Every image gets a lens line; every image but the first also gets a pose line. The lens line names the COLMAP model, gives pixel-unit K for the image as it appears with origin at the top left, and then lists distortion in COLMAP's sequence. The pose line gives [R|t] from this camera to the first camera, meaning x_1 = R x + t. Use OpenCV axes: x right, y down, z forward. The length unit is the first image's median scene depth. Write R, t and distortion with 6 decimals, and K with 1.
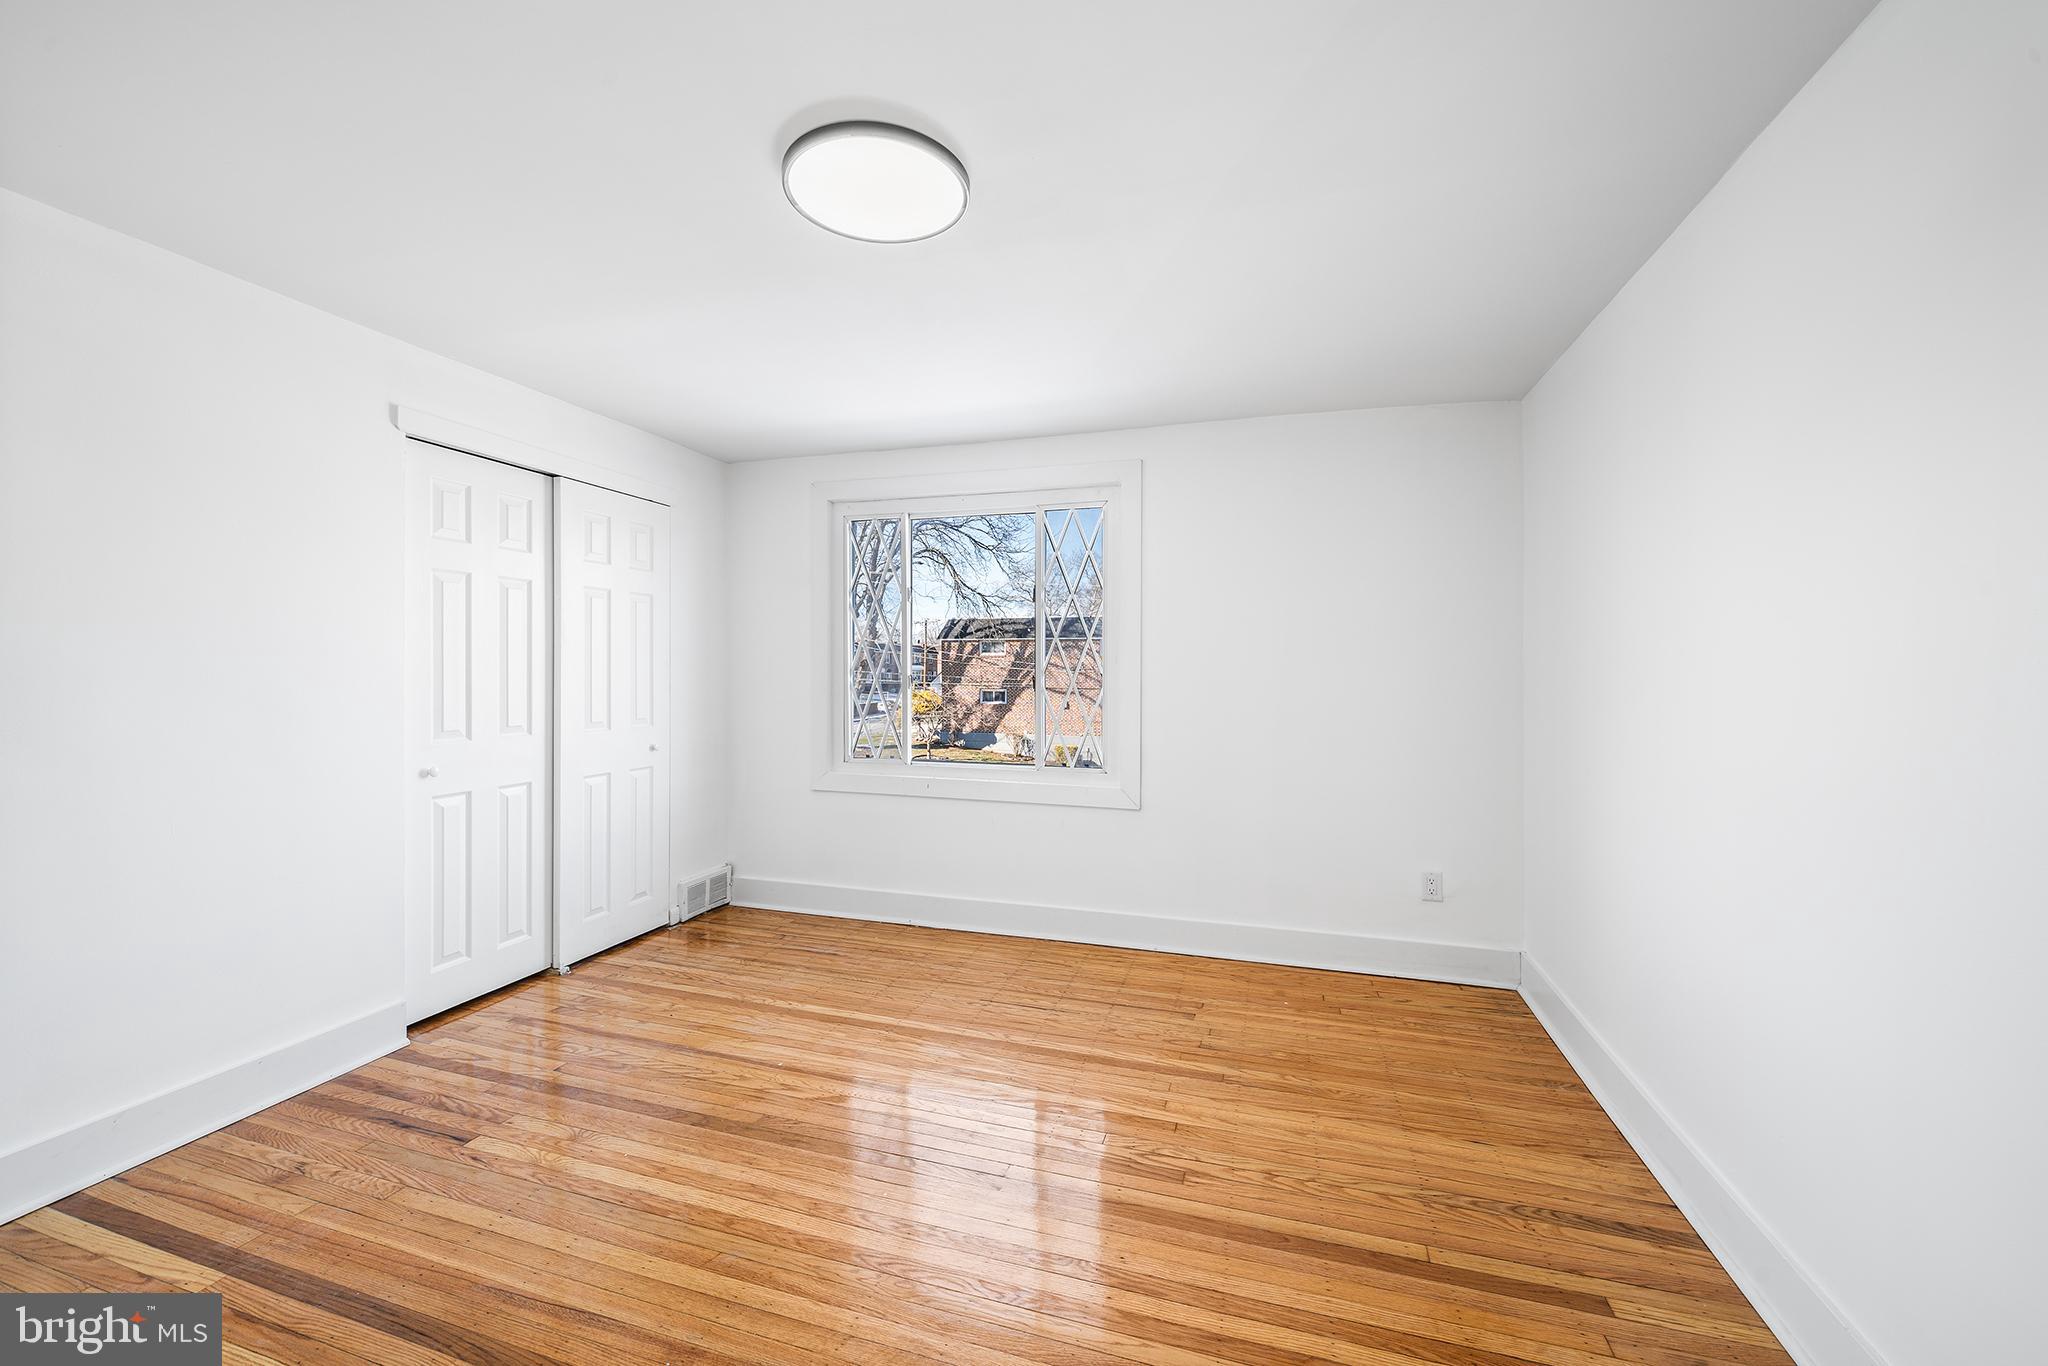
lens RADIAL K [[806.5, 0, 1022.2], [0, 806.5, 667.2], [0, 0, 1]] dist [-0.000755, -0.000072]
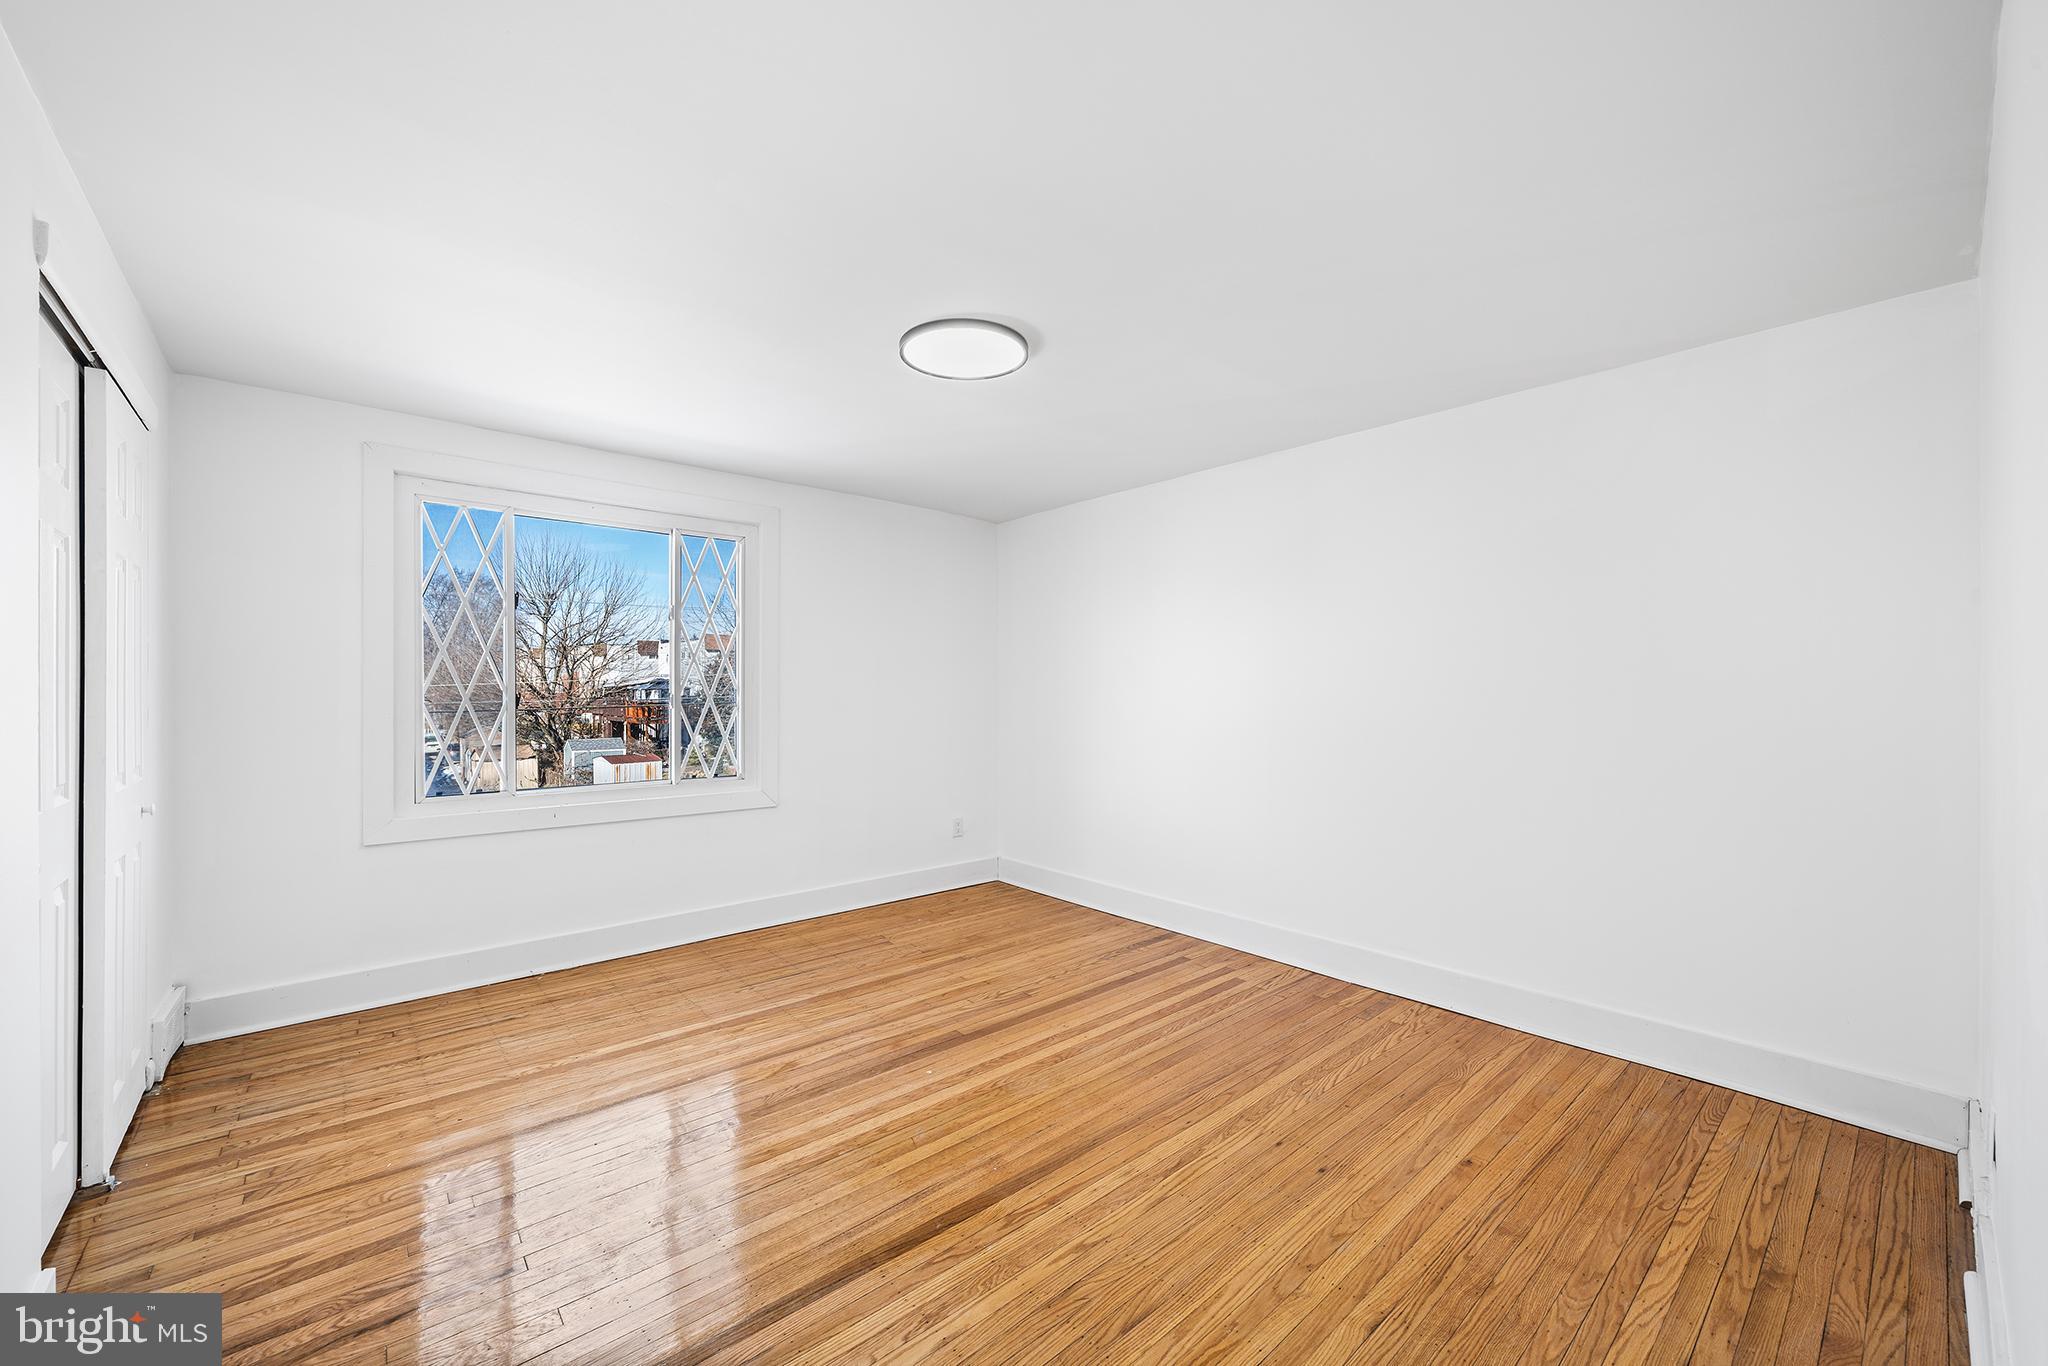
lens RADIAL K [[806.5, 0, 1020.7], [0, 806.5, 688.7], [0, 0, 1]] dist [-0.000755, -0.000072]
pose [[0.515318, -0.002454, 0.856995, -0.782400], [-0.000427, 0.999995, 0.003120, 0.001585], [-0.856999, -0.001974, 0.515315, 0.105446]]
